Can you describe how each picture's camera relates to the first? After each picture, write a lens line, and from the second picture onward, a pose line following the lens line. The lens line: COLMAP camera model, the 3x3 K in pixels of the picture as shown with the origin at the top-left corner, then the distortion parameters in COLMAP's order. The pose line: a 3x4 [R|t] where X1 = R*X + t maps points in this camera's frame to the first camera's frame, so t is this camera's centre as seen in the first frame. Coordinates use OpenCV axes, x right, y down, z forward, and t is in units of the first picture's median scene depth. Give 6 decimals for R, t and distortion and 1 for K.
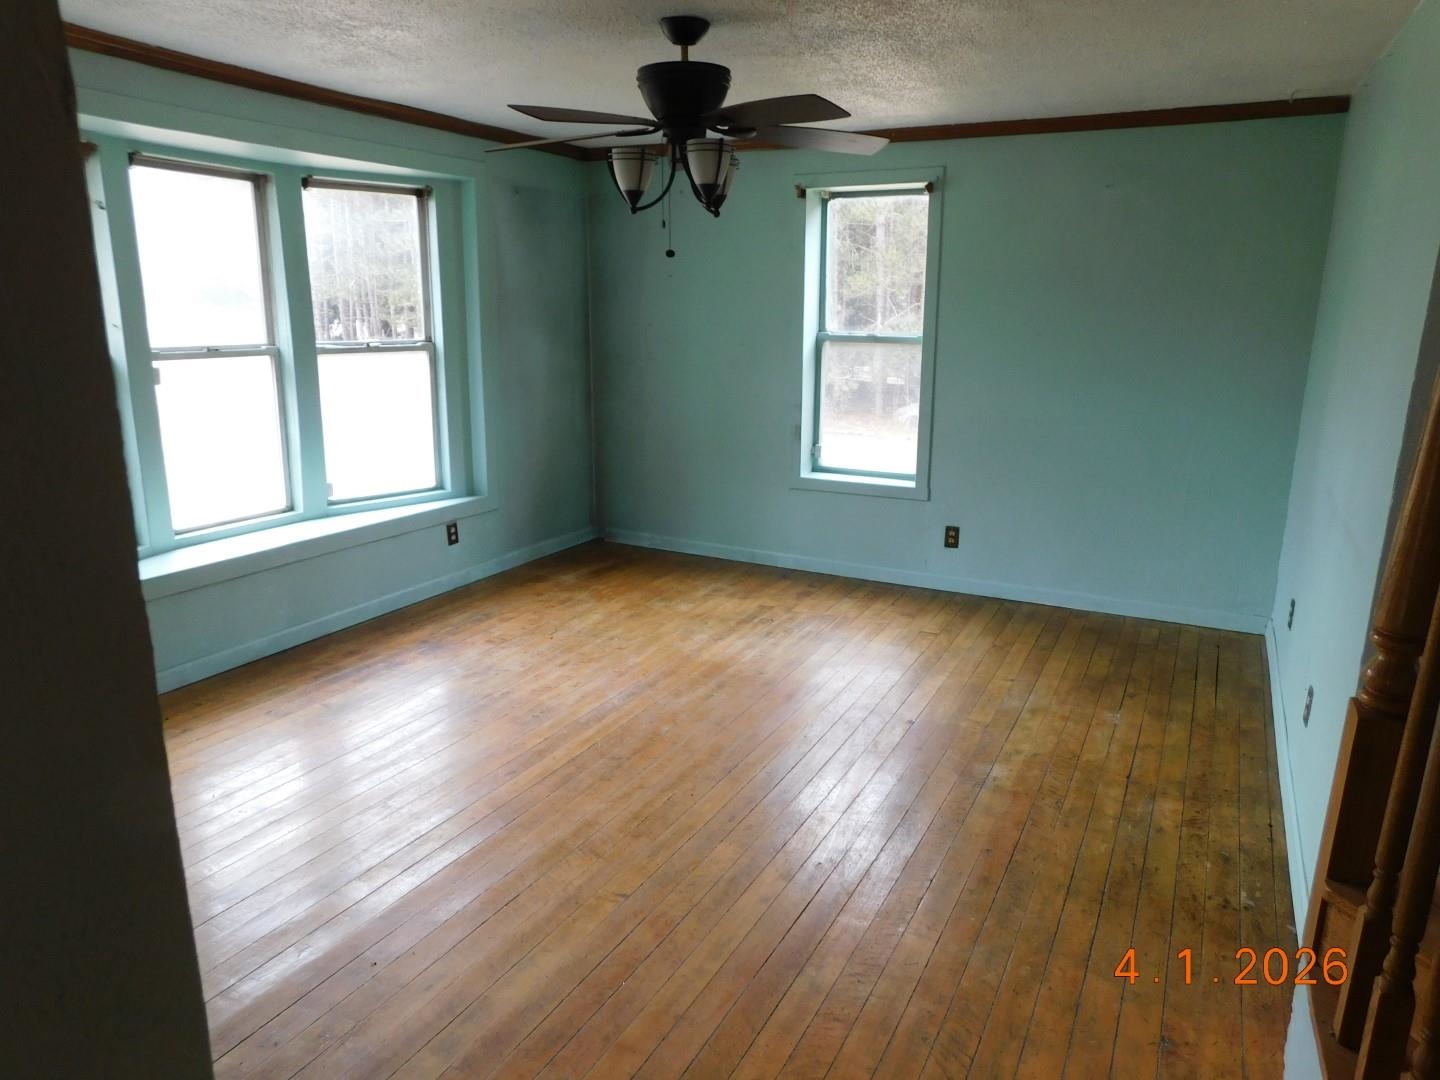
lens RADIAL K [[977.0, 0, 719.5], [0, 977.0, 542.4], [0, 0, 1]] dist [-0.029437, 0.027257]
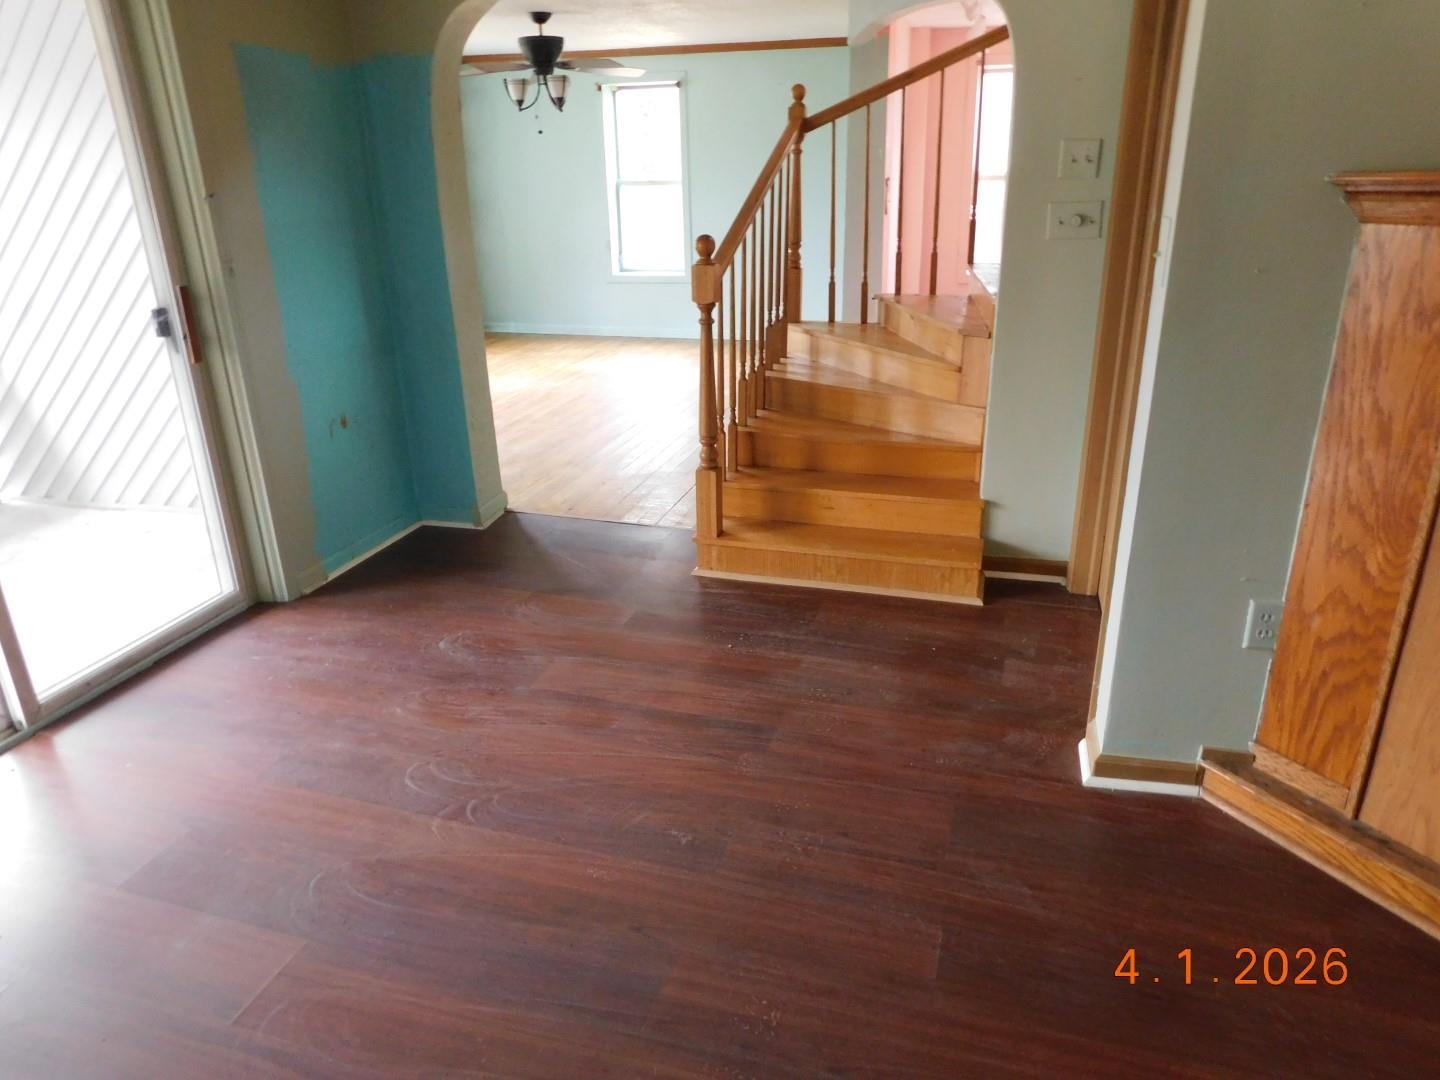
lens RADIAL K [[977.0, 0, 721.1], [0, 977.0, 534.4], [0, 0, 1]] dist [-0.029437, 0.027257]
pose [[0.979018, -0.093241, 0.181188, -0.095514], [0.071194, 0.989650, 0.124596, 0.223620], [-0.190930, -0.109083, 0.975524, -0.830980]]
